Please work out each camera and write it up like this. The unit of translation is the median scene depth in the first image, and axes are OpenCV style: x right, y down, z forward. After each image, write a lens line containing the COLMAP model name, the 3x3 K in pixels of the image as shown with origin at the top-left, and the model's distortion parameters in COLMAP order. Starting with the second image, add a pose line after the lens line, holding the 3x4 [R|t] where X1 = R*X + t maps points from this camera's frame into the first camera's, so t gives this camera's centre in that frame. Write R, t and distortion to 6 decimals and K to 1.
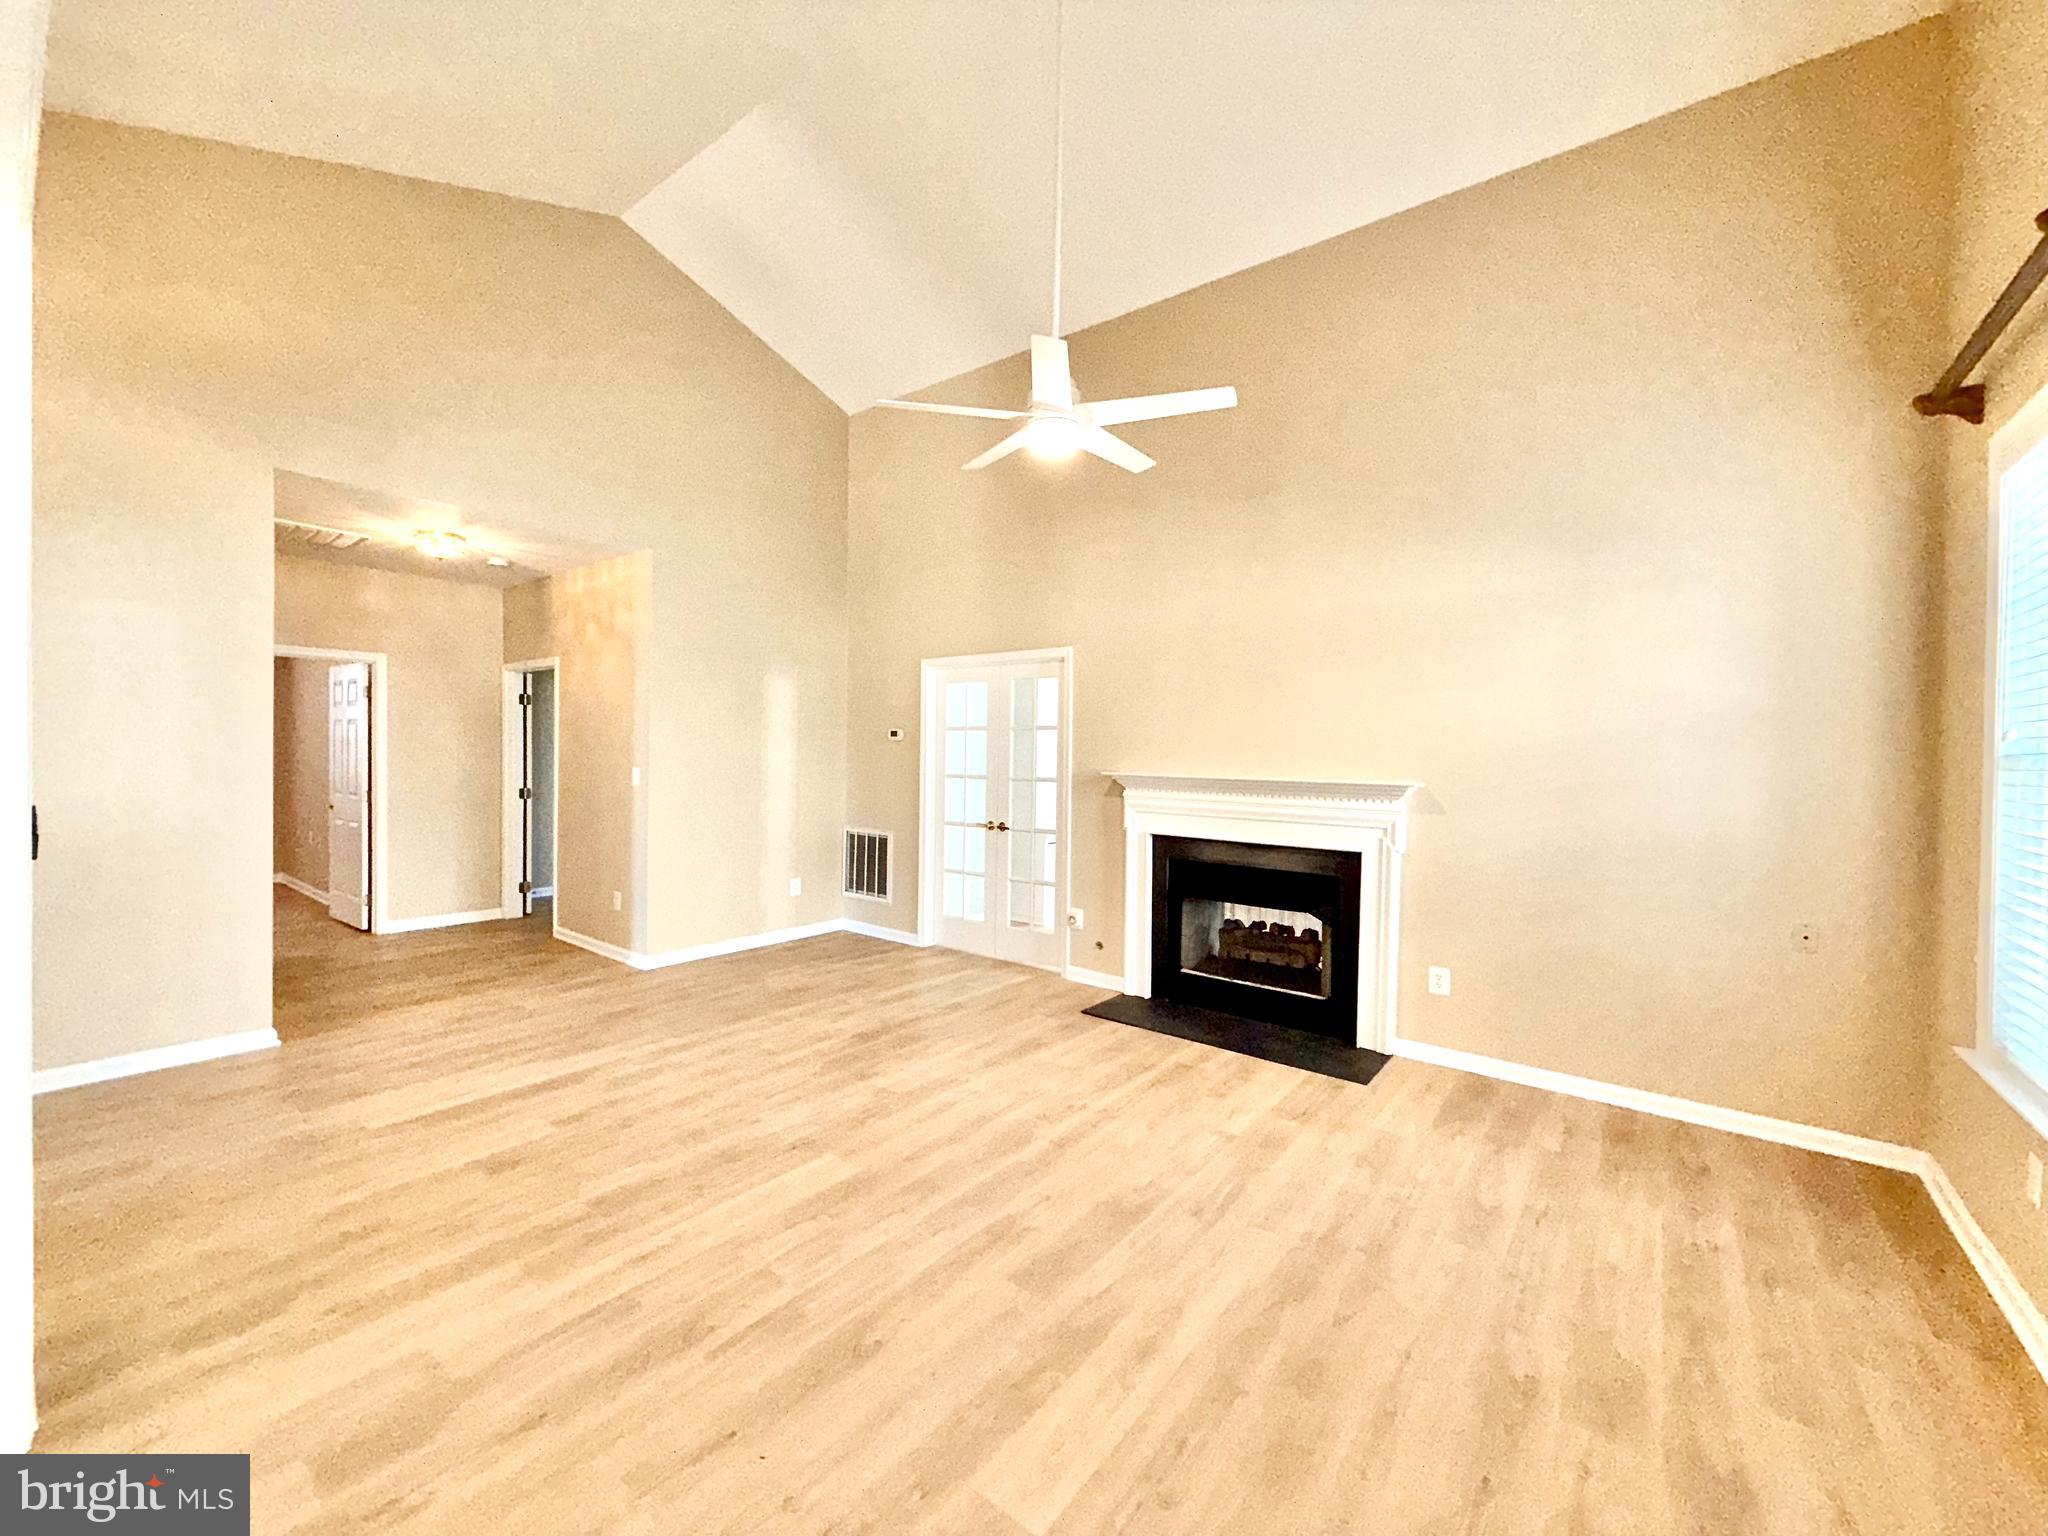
lens RADIAL K [[814.9, 0, 1020.1], [0, 814.9, 760.8], [0, 0, 1]] dist [-0.003477, -0.001569]
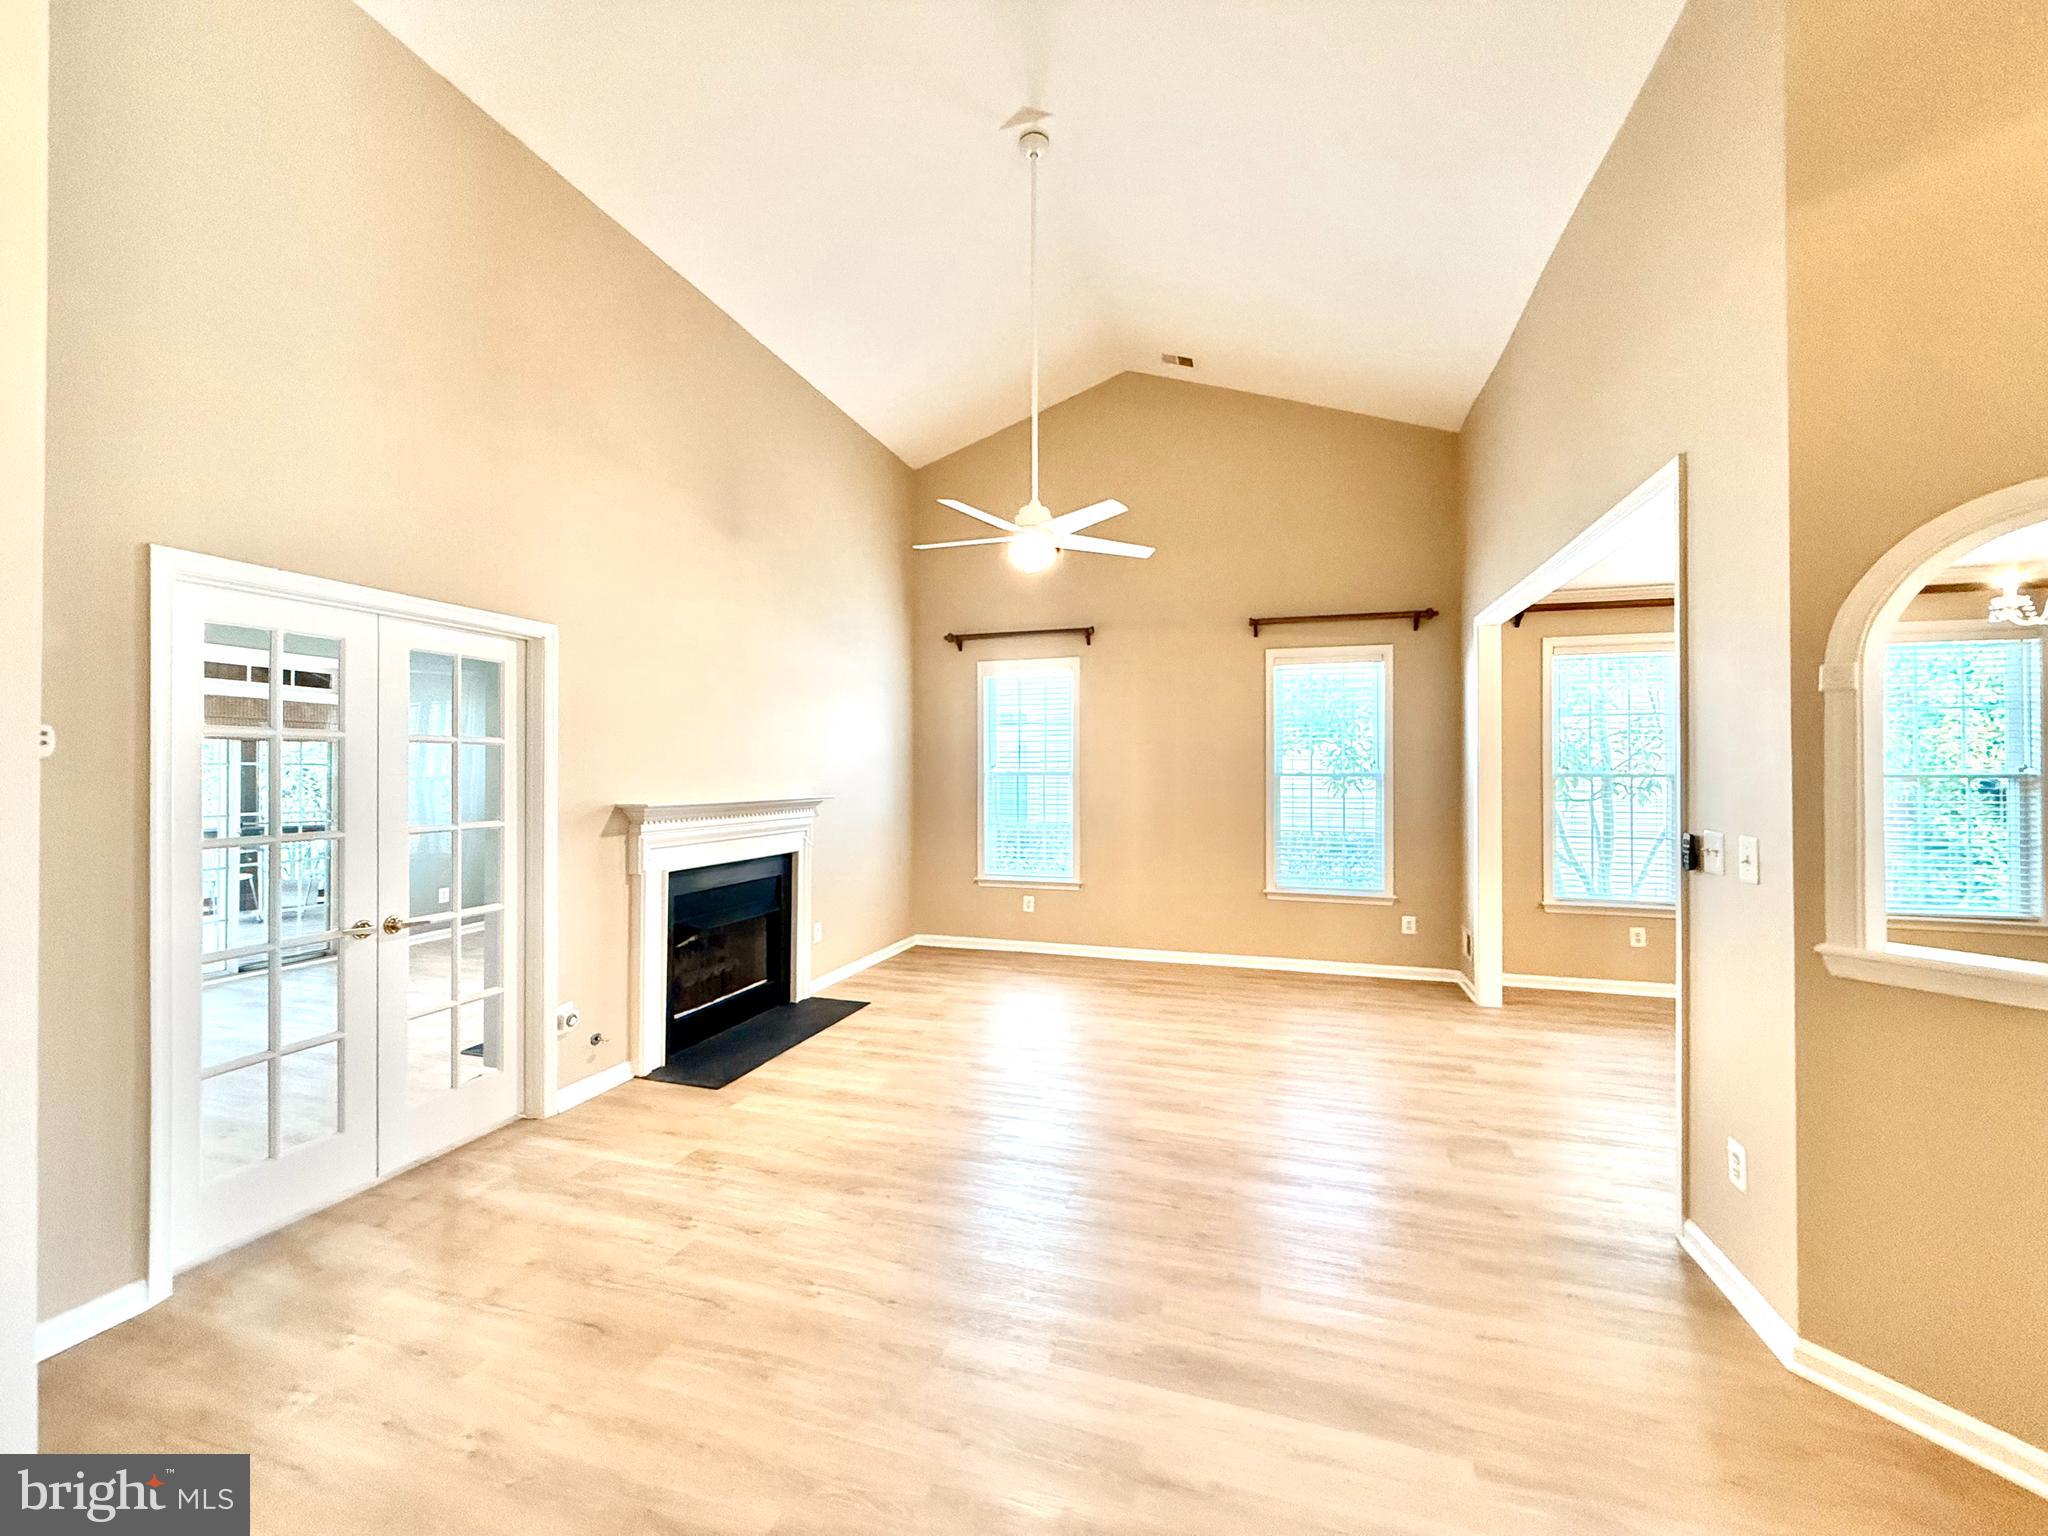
lens RADIAL K [[814.9, 0, 1018.2], [0, 814.9, 765.9], [0, 0, 1]] dist [-0.003477, -0.001569]
pose [[-0.348391, -0.014715, 0.937234, -0.811841], [-0.001351, 0.999884, 0.015196, -0.037691], [-0.937348, 0.004028, -0.348370, 0.996287]]
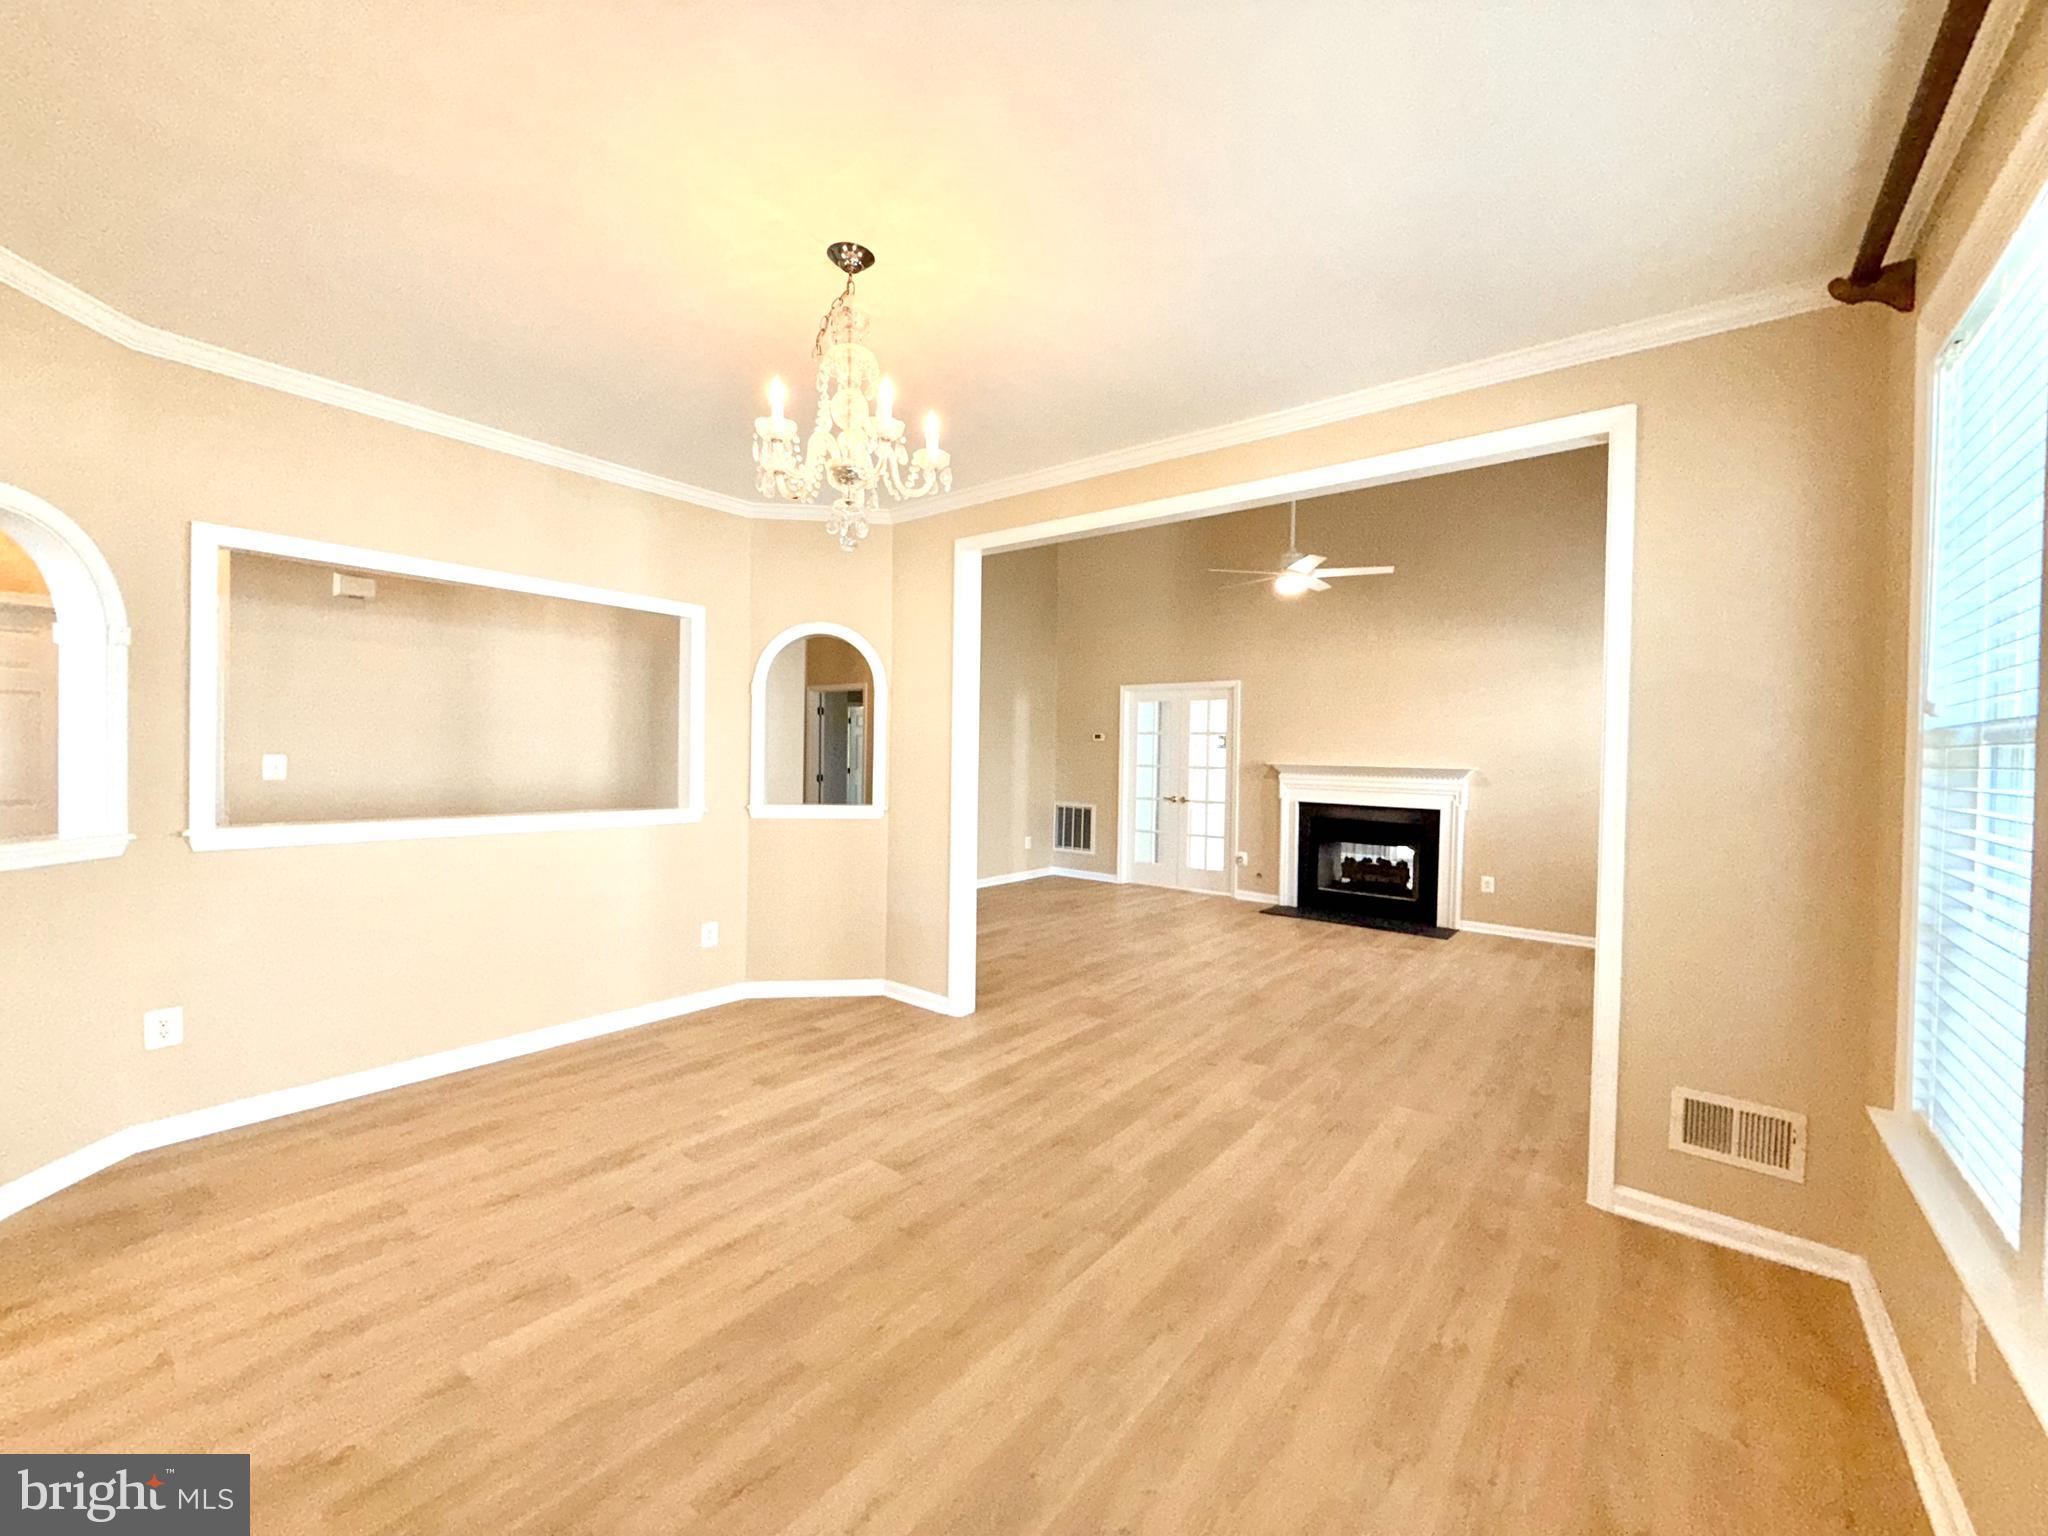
lens RADIAL K [[814.9, 0, 1019.3], [0, 814.9, 763.9], [0, 0, 1]] dist [-0.003477, -0.001569]
pose [[0.999957, 0.002022, -0.009079, -0.377945], [-0.001966, 0.999979, 0.006157, 0.008767], [0.009091, -0.006139, 0.999940, -0.596803]]
